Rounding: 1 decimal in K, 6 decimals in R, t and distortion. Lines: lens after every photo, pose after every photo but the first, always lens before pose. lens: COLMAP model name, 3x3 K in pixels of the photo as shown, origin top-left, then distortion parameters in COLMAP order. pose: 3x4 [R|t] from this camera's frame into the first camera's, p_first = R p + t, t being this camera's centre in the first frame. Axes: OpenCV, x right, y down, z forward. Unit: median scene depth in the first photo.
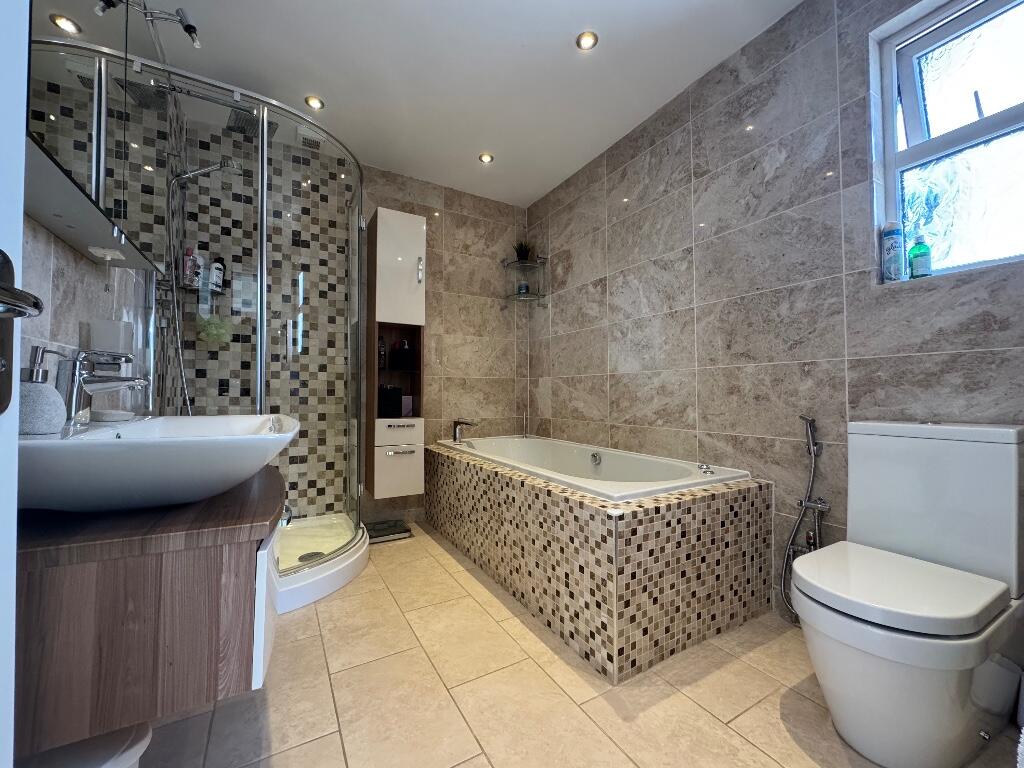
lens RADIAL K [[410.2, 0, 512.2], [0, 410.2, 382.4], [0, 0, 1]] dist [-0.002491, 0.000366]
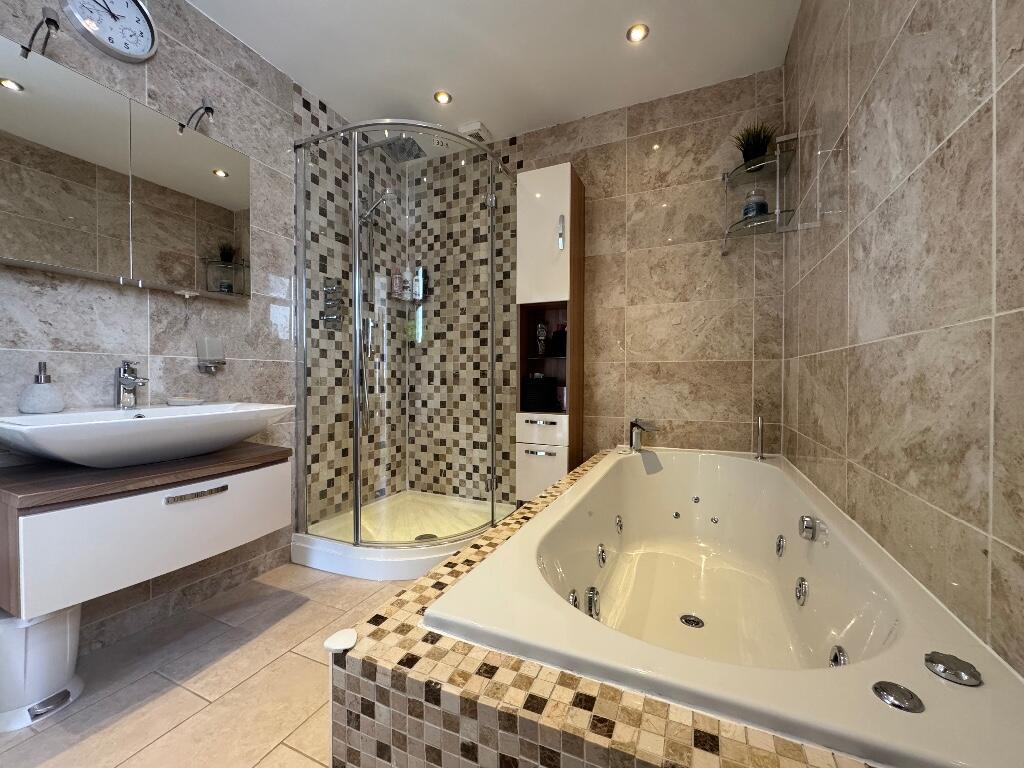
lens RADIAL K [[410.2, 0, 511.4], [0, 410.2, 383.3], [0, 0, 1]] dist [-0.002491, 0.000366]
pose [[0.580661, 0.012686, -0.814047, 0.377200], [0.021210, 0.999304, 0.030702, -0.002826], [0.813869, -0.035093, 0.579988, 0.437746]]
